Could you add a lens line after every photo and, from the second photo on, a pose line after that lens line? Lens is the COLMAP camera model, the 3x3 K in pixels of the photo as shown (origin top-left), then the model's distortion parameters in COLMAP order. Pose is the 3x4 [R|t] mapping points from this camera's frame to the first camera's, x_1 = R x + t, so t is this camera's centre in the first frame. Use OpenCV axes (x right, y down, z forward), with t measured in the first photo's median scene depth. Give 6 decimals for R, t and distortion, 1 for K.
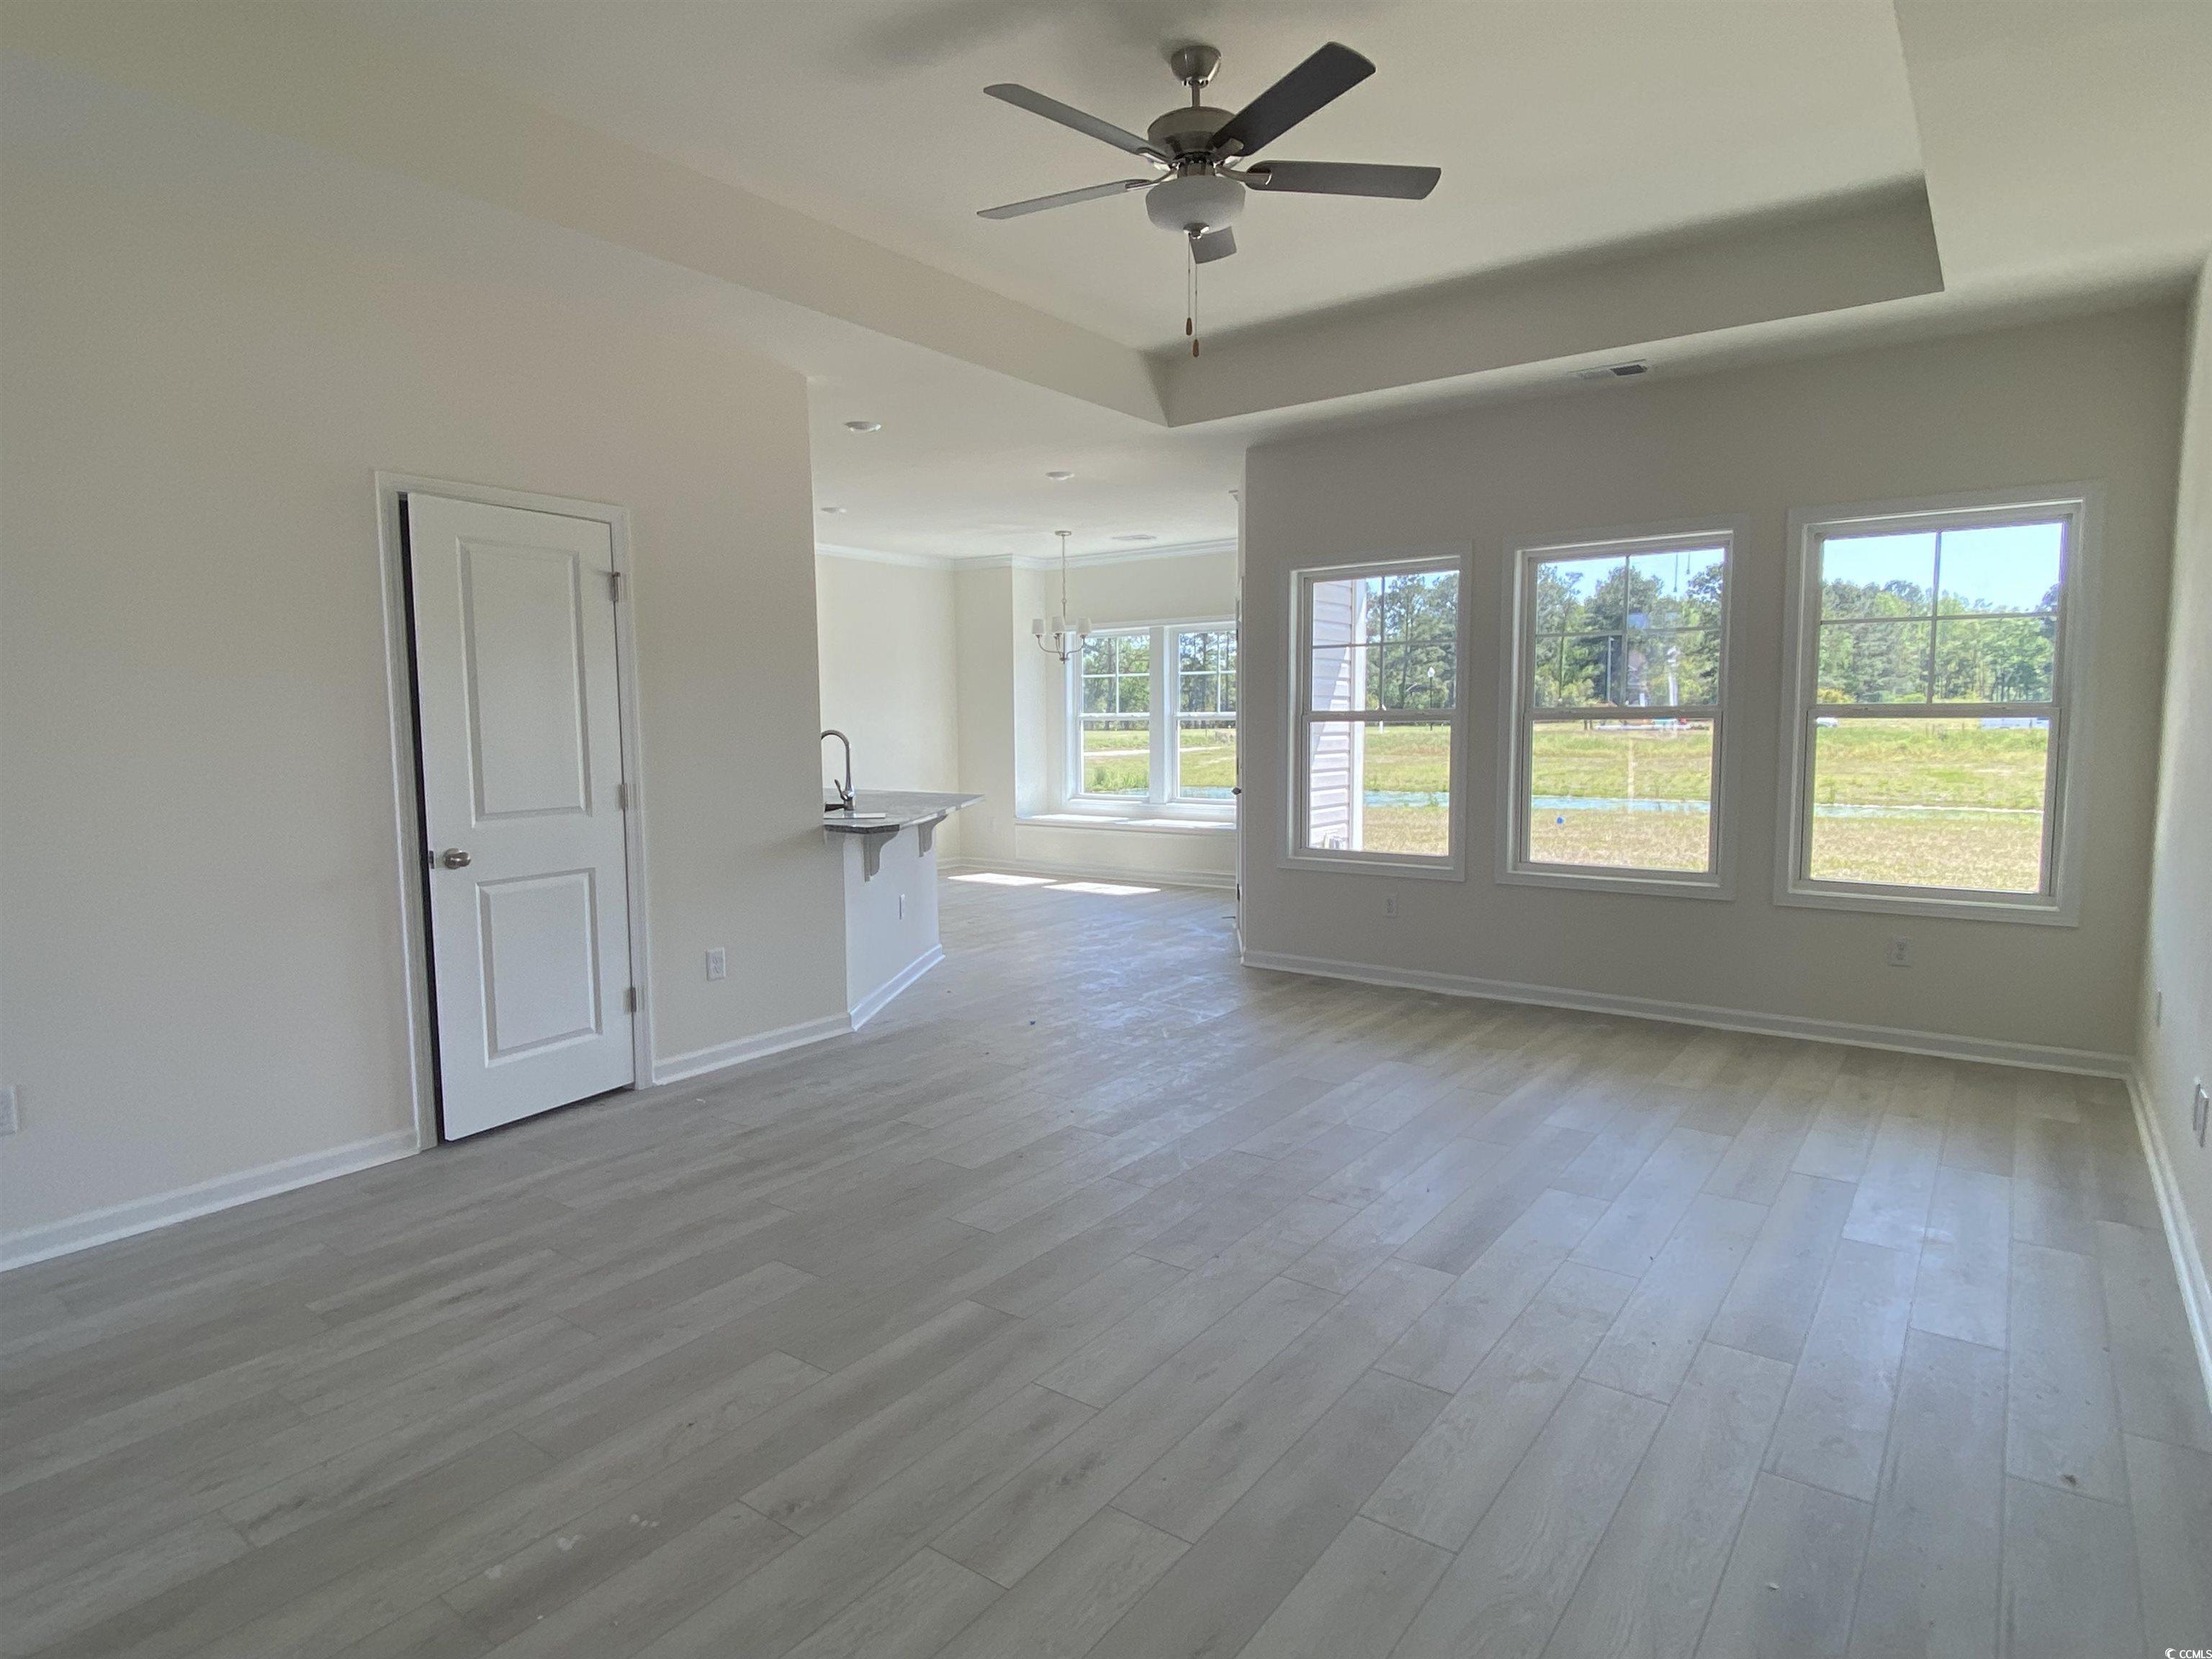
lens RADIAL K [[1228.5, 0, 1106.0], [0, 1228.5, 829.5], [0, 0, 1]] dist [0.045408, -0.001300]
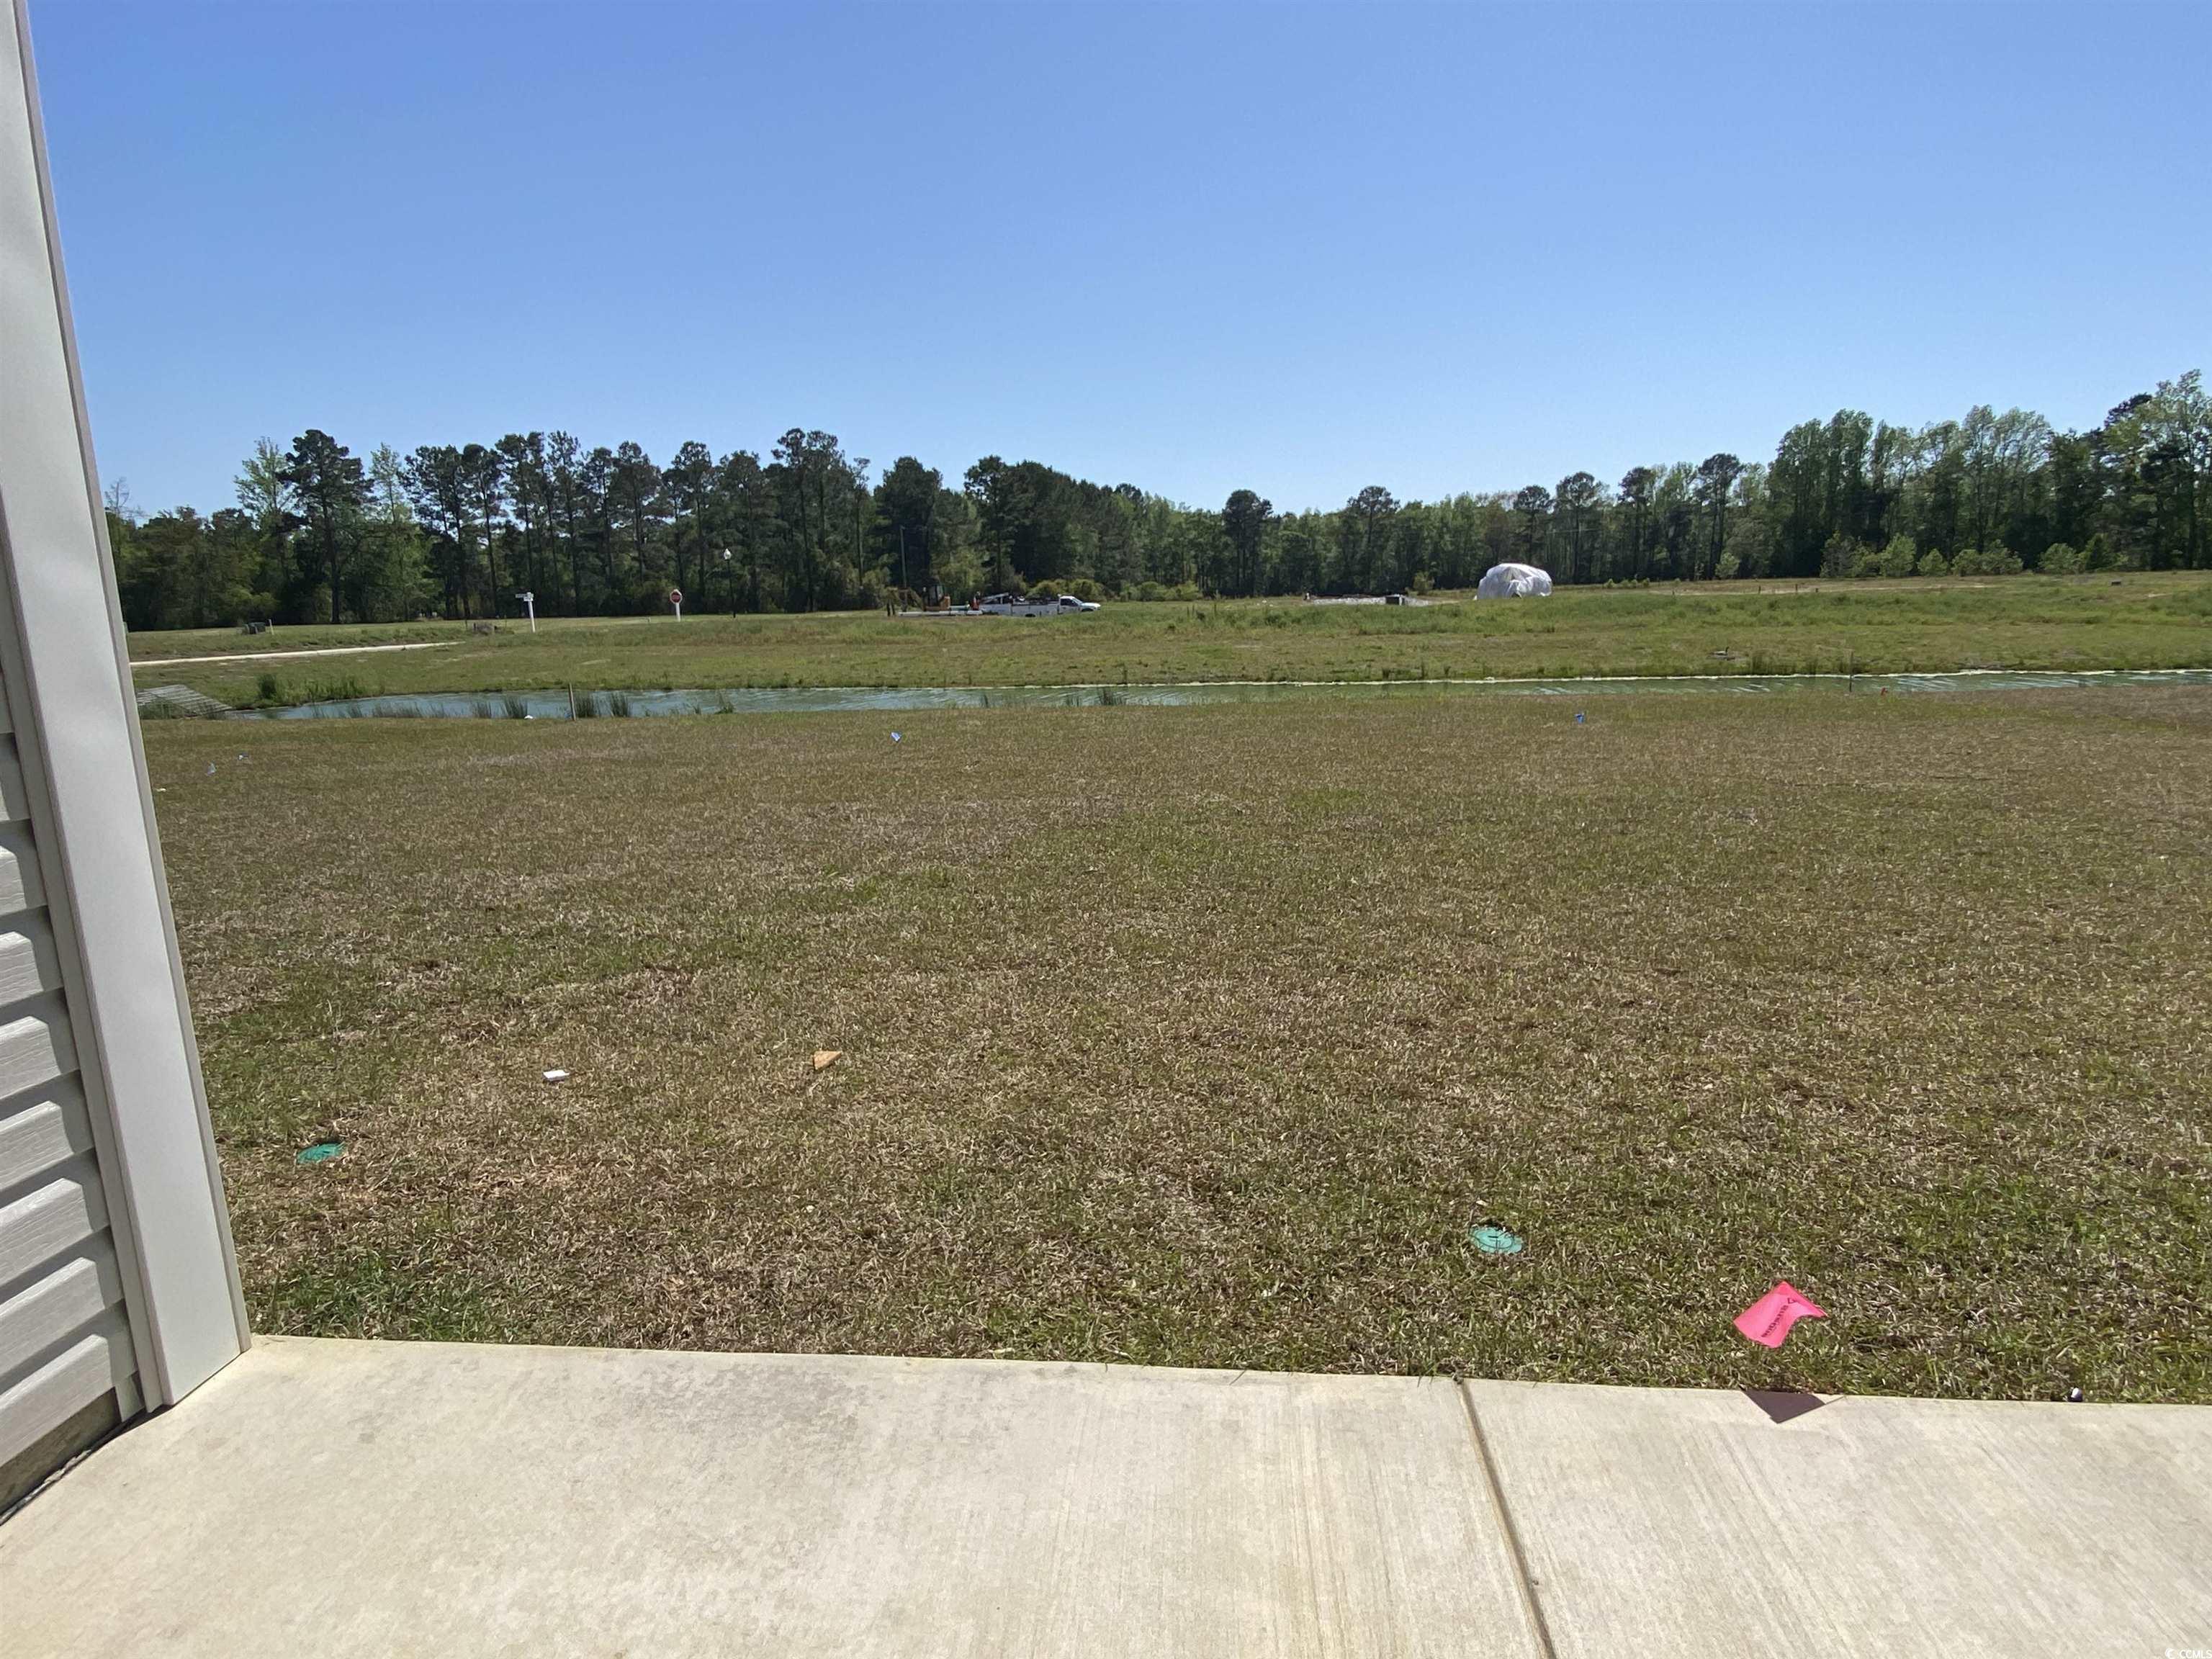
lens RADIAL K [[1177.4, 0, 1110.2], [0, 1177.4, 839.5], [0, 0, 1]] dist [0.035063, -0.001075]
pose [[0.849835, -0.113578, 0.514665, 0.199698], [0.059771, 0.990974, 0.119996, -0.037301], [-0.523648, -0.071214, 0.848953, 0.600503]]
